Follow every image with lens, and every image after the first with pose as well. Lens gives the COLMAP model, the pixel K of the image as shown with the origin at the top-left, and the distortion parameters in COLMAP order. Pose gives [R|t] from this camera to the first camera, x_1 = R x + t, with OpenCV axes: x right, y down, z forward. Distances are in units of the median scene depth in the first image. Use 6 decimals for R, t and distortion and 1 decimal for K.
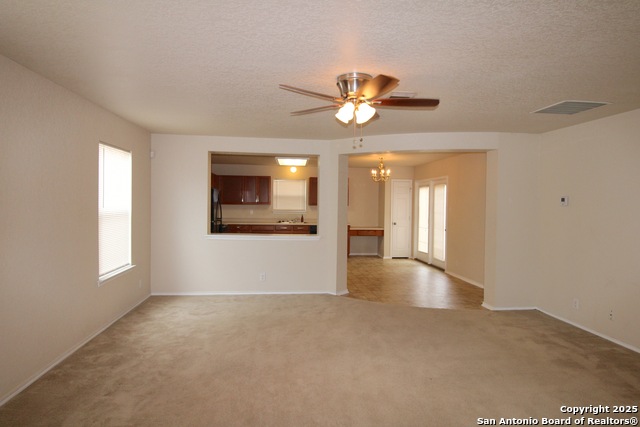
lens RADIAL K [[382.7, 0, 319.1], [0, 382.7, 215.3], [0, 0, 1]] dist [-0.000670, 0.000133]
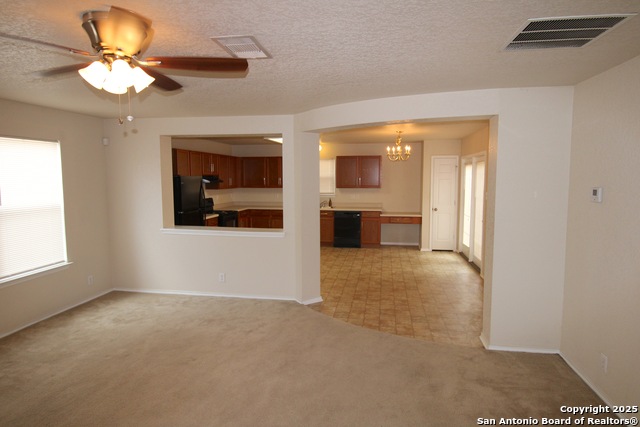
lens RADIAL K [[382.7, 0, 315.0], [0, 382.7, 214.4], [0, 0, 1]] dist [-0.000670, 0.000133]
pose [[0.961620, 0.012440, -0.274101, 0.211762], [0.005334, 0.997936, 0.064002, -0.026798], [0.274331, -0.063008, 0.959569, 0.161736]]
